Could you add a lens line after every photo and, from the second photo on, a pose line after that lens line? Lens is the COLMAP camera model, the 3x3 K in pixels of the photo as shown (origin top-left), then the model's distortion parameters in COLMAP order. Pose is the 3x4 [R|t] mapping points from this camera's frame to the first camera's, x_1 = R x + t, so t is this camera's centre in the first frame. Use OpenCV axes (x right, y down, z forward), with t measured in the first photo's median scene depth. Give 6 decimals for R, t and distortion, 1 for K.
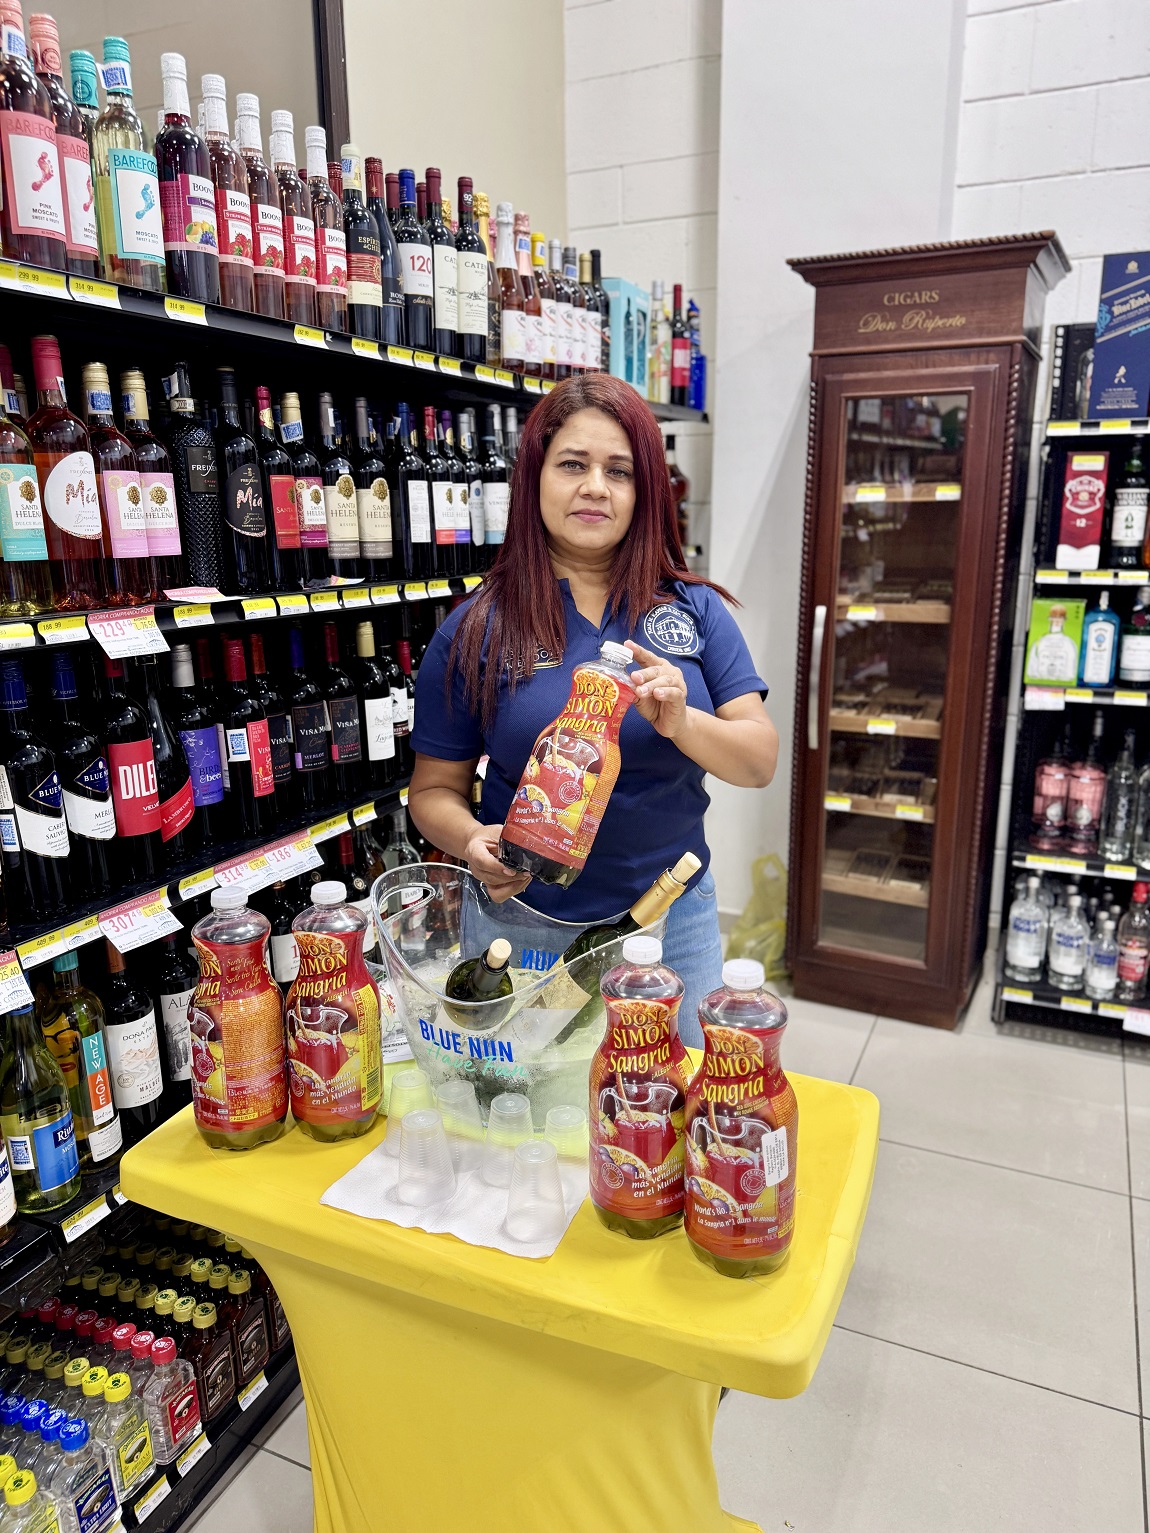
lens RADIAL K [[1088.6, 0, 579.8], [0, 1088.6, 771.9], [0, 0, 1]] dist [0.033005, -0.032923]
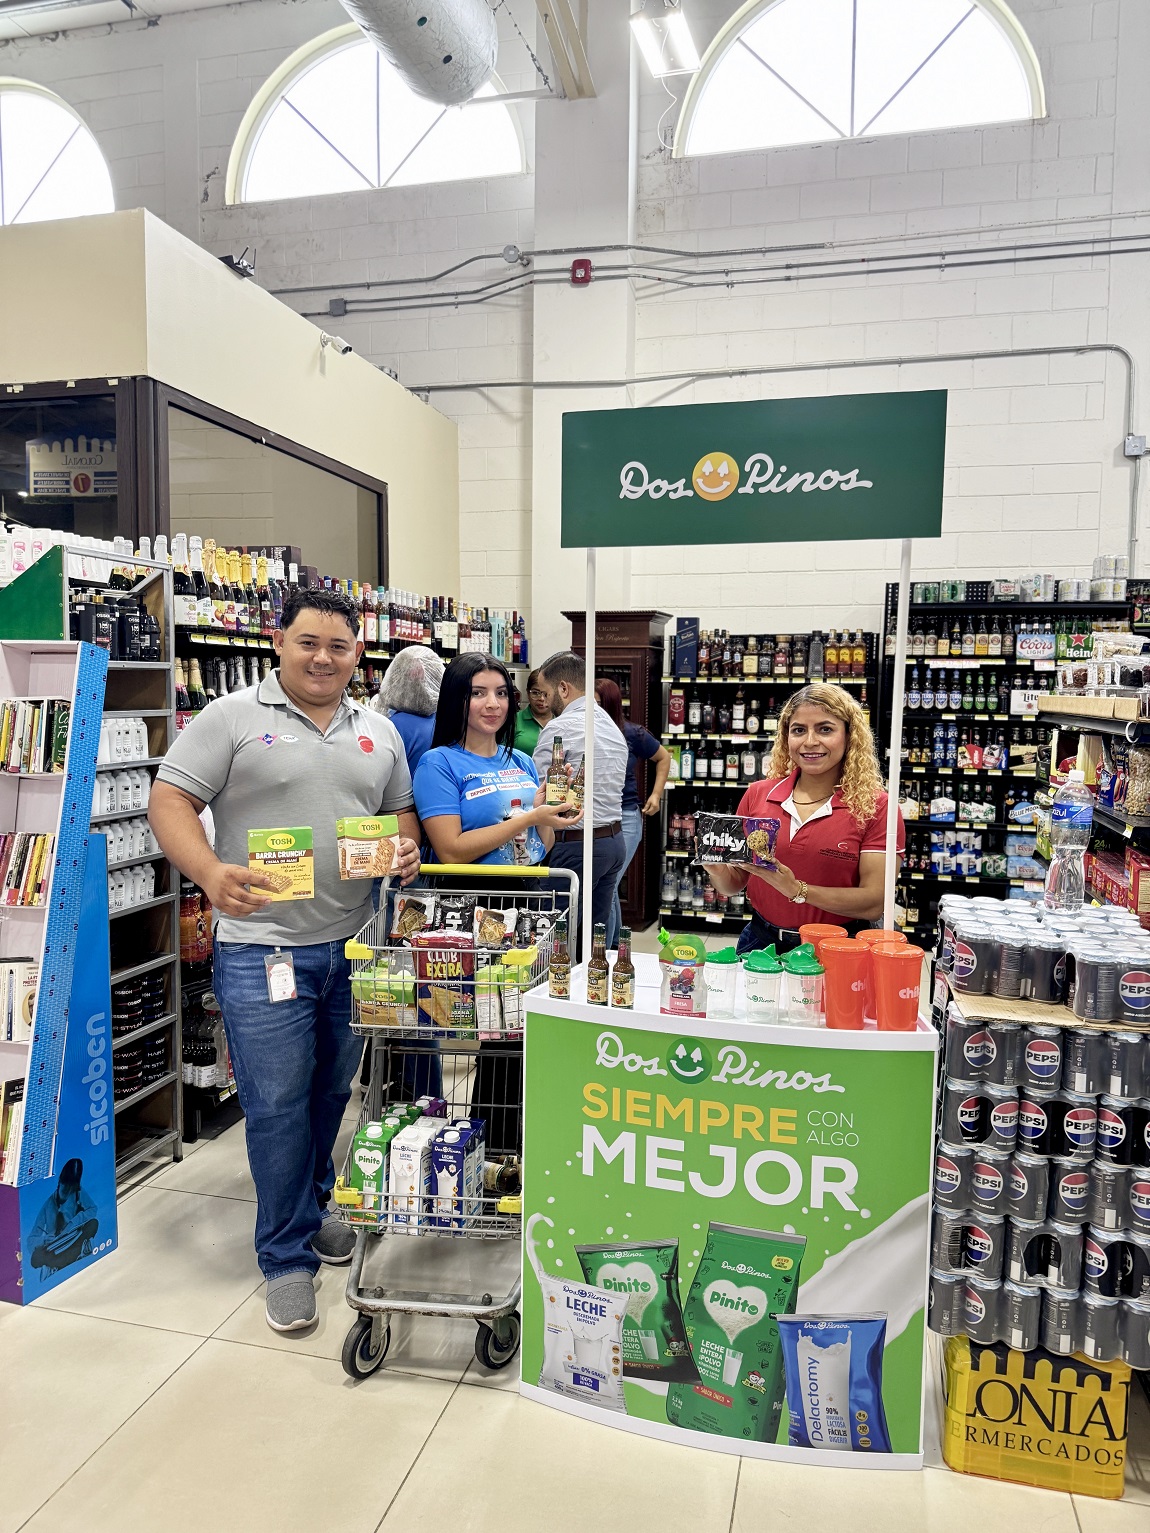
lens RADIAL K [[1088.6, 0, 579.8], [0, 1088.6, 771.9], [0, 0, 1]] dist [0.033005, -0.032923]
pose [[0.983303, 0.005011, 0.181908, -0.224160], [0.025230, 0.986212, -0.163550, 0.310335], [-0.180220, 0.165408, 0.969619, -1.391218]]
